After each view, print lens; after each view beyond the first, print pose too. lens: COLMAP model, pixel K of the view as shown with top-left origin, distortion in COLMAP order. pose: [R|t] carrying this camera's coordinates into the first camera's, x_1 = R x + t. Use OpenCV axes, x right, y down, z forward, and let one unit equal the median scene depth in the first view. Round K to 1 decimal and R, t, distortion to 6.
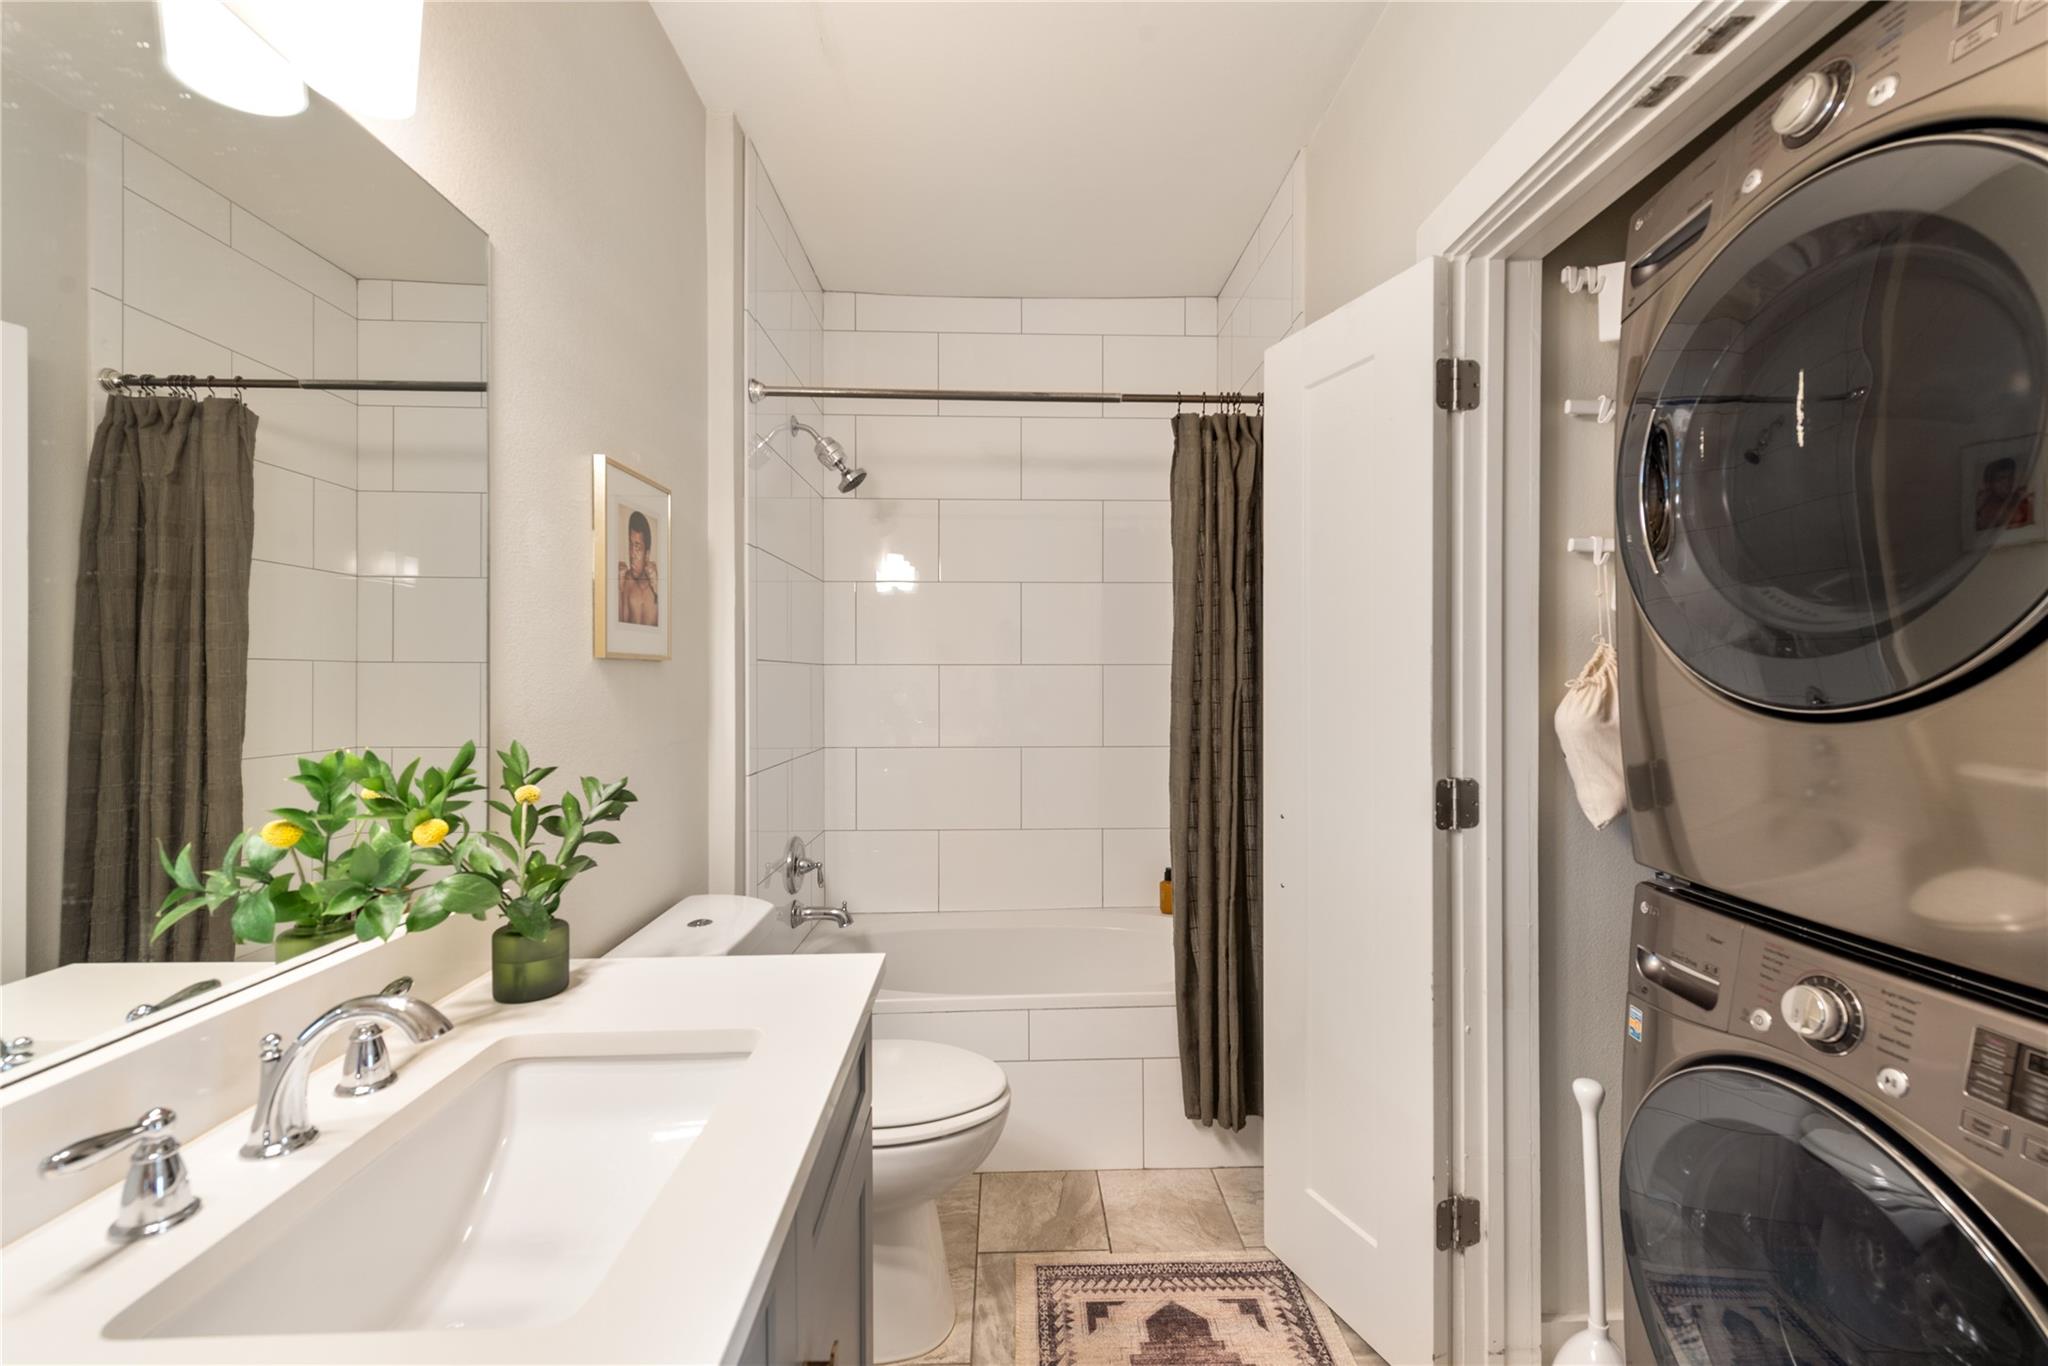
lens RADIAL K [[823.2, 0, 1013.0], [0, 823.2, 685.8], [0, 0, 1]] dist [0.014047, -0.003036]
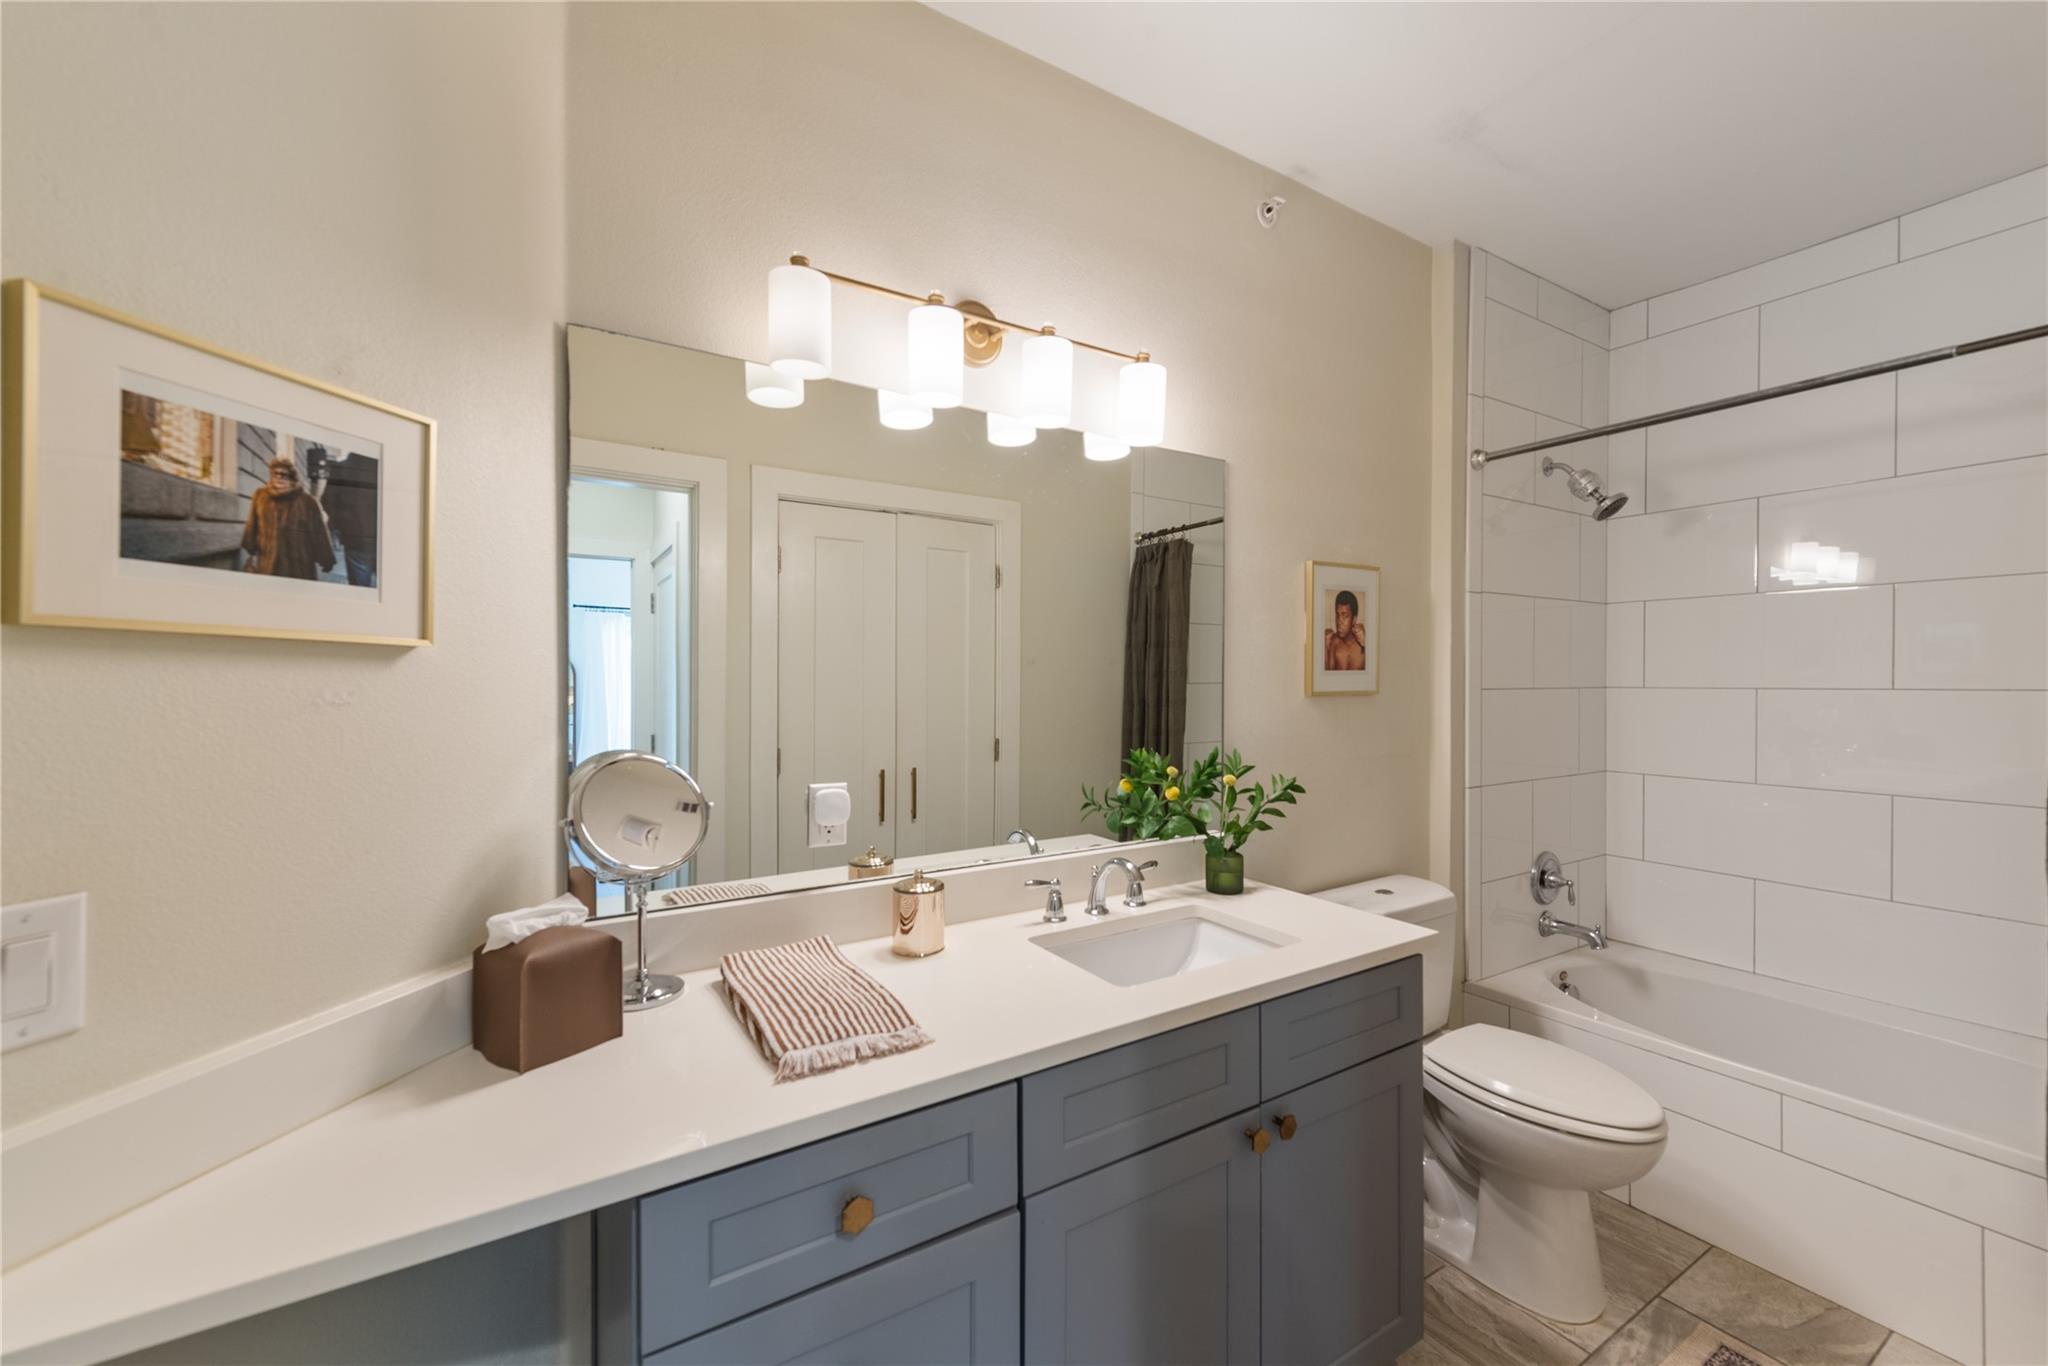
lens RADIAL K [[802.9, 0, 1040.1], [0, 802.9, 683.5], [0, 0, 1]] dist [0.014364, -0.003070]
pose [[0.513802, 0.003422, -0.857902, 0.438405], [-0.004494, 0.999989, 0.001297, -0.048938], [0.857897, 0.003189, 0.513812, -0.146667]]
